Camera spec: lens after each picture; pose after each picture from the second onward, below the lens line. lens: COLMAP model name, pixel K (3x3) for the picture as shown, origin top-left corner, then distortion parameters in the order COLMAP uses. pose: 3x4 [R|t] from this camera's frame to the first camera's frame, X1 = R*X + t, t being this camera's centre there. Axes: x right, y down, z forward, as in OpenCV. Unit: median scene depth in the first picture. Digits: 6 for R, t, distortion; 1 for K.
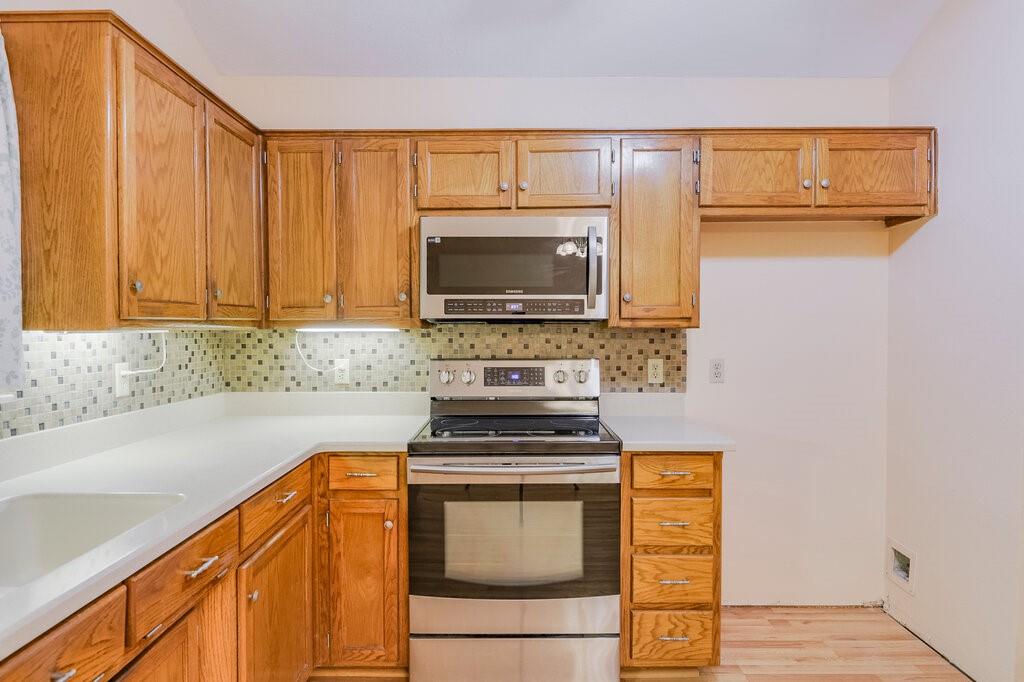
lens RADIAL K [[632.7, 0, 507.4], [0, 632.7, 341.2], [0, 0, 1]] dist [-0.022723, -0.000233]
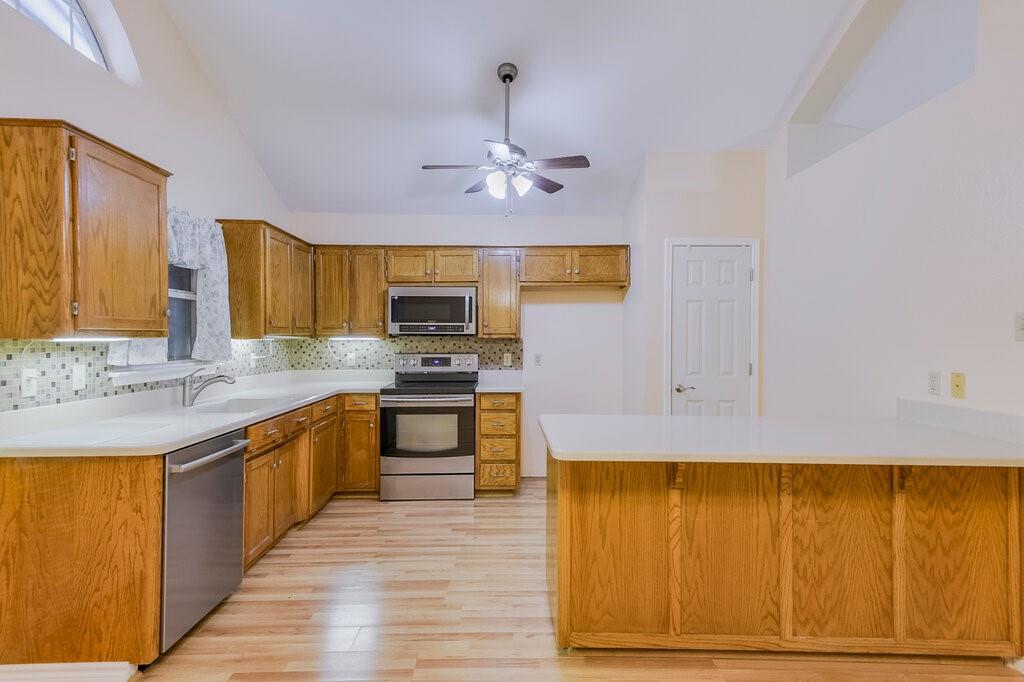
lens RADIAL K [[566.2, 0, 516.6], [0, 566.2, 338.0], [0, 0, 1]] dist [0.037576, 0.000235]
pose [[0.999612, 0.001443, 0.027804, 0.243981], [-0.000862, 0.999781, -0.020901, 0.018580], [-0.027828, 0.020869, 0.999395, -0.937768]]
